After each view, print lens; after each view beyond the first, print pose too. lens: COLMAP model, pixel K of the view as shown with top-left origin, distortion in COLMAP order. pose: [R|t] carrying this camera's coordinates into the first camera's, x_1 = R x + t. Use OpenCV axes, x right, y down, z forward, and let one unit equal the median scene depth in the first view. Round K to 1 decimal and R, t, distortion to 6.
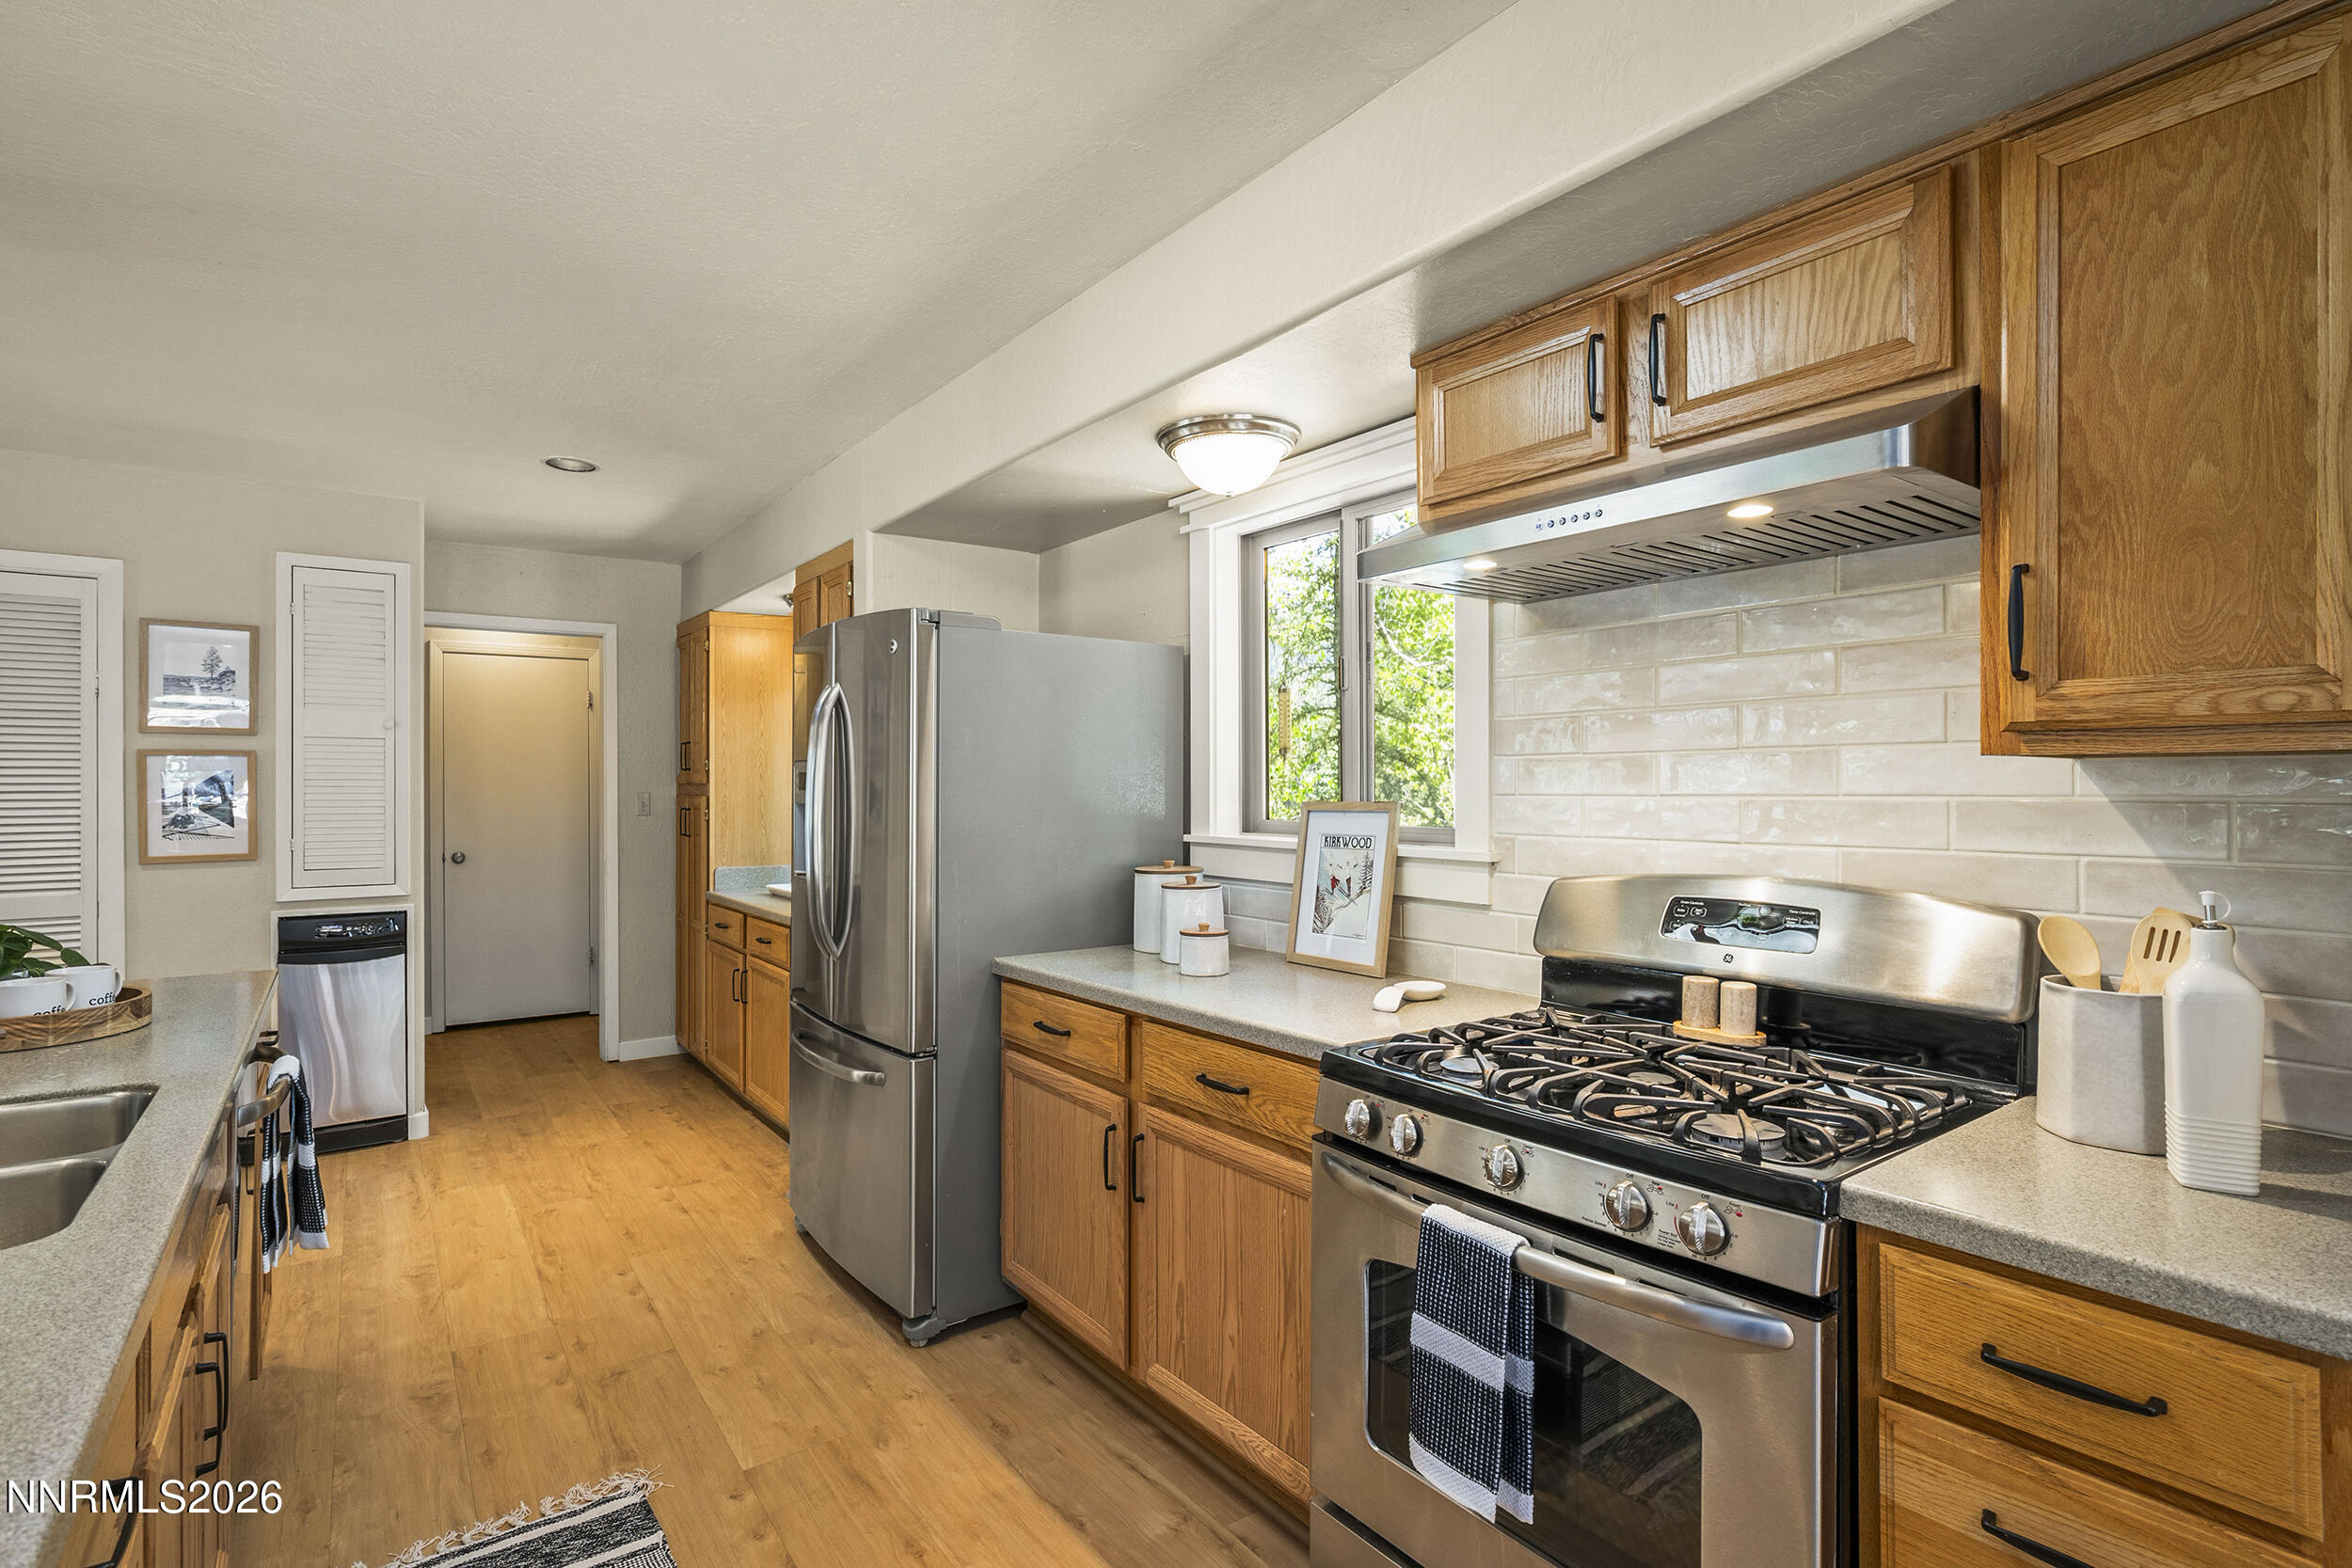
lens RADIAL K [[1092.8, 0, 1111.9], [0, 1092.8, 793.3], [0, 0, 1]] dist [-0.011620, 0.001546]
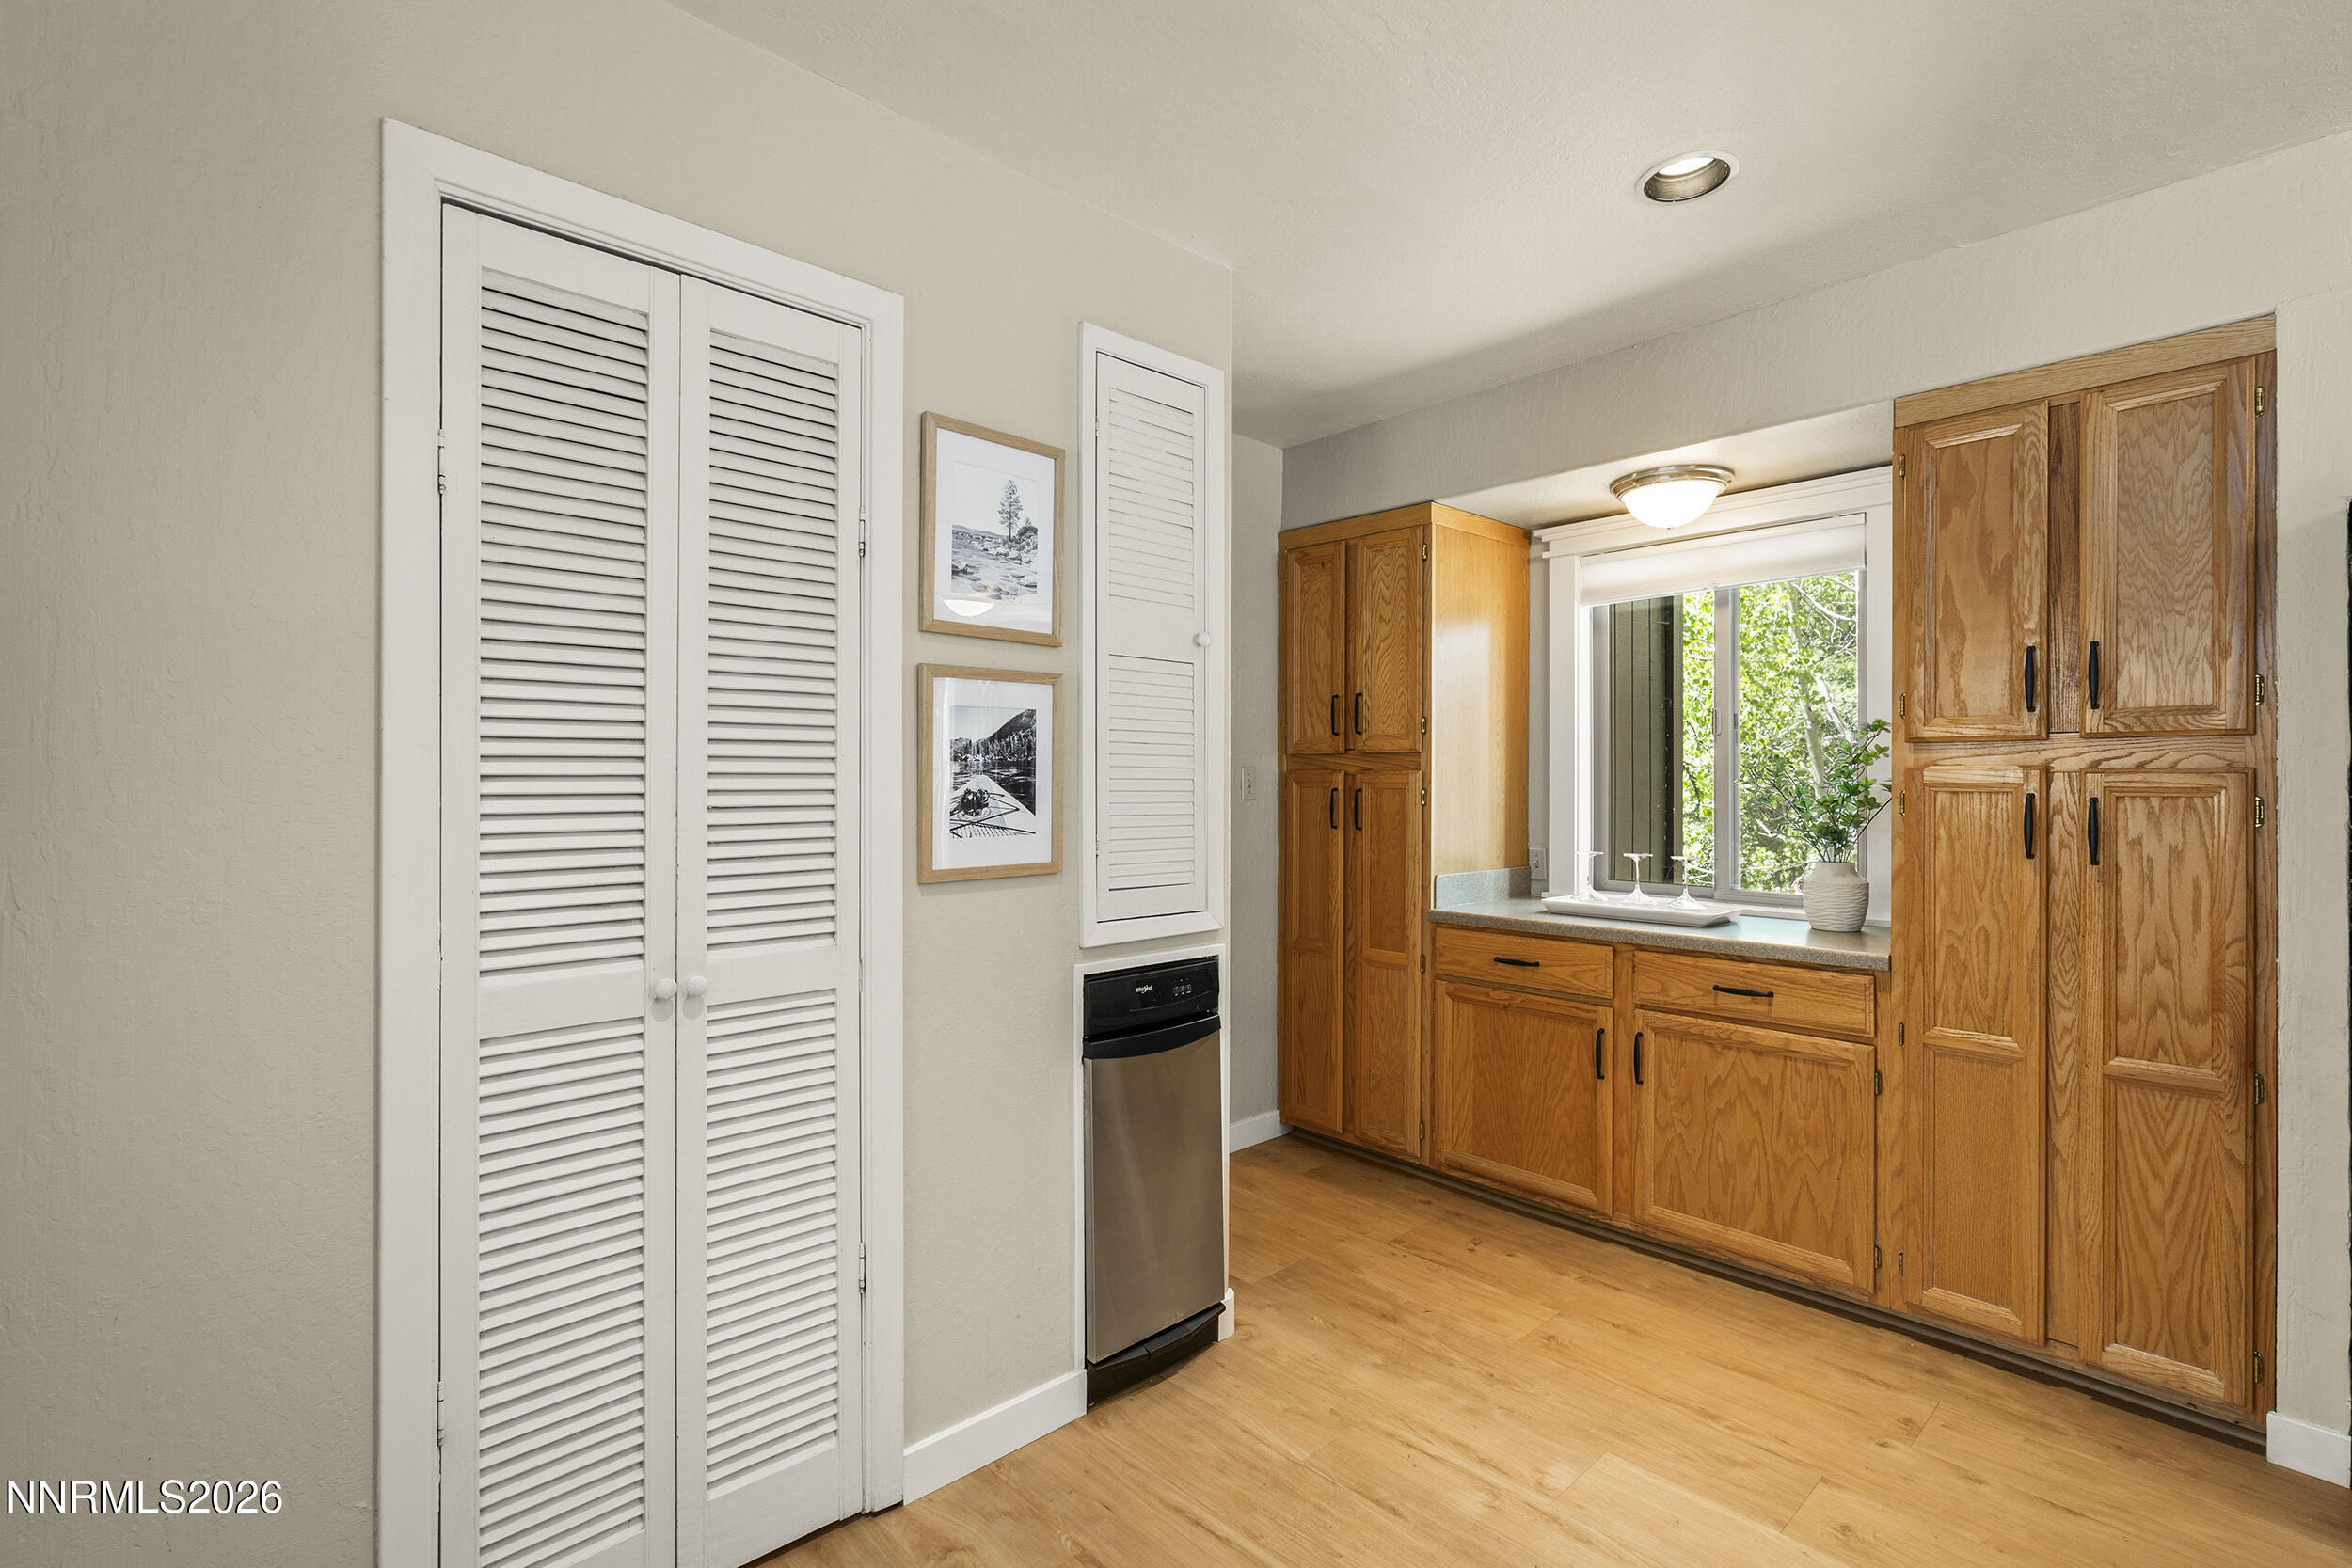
lens RADIAL K [[1092.8, 0, 1178.3], [0, 1092.8, 781.0], [0, 0, 1]] dist [-0.011620, 0.001546]
pose [[0.995248, 0.000537, 0.097370, -0.793387], [-0.000404, 0.999999, -0.001389, 0.015510], [-0.097370, 0.001343, 0.995247, 0.446754]]
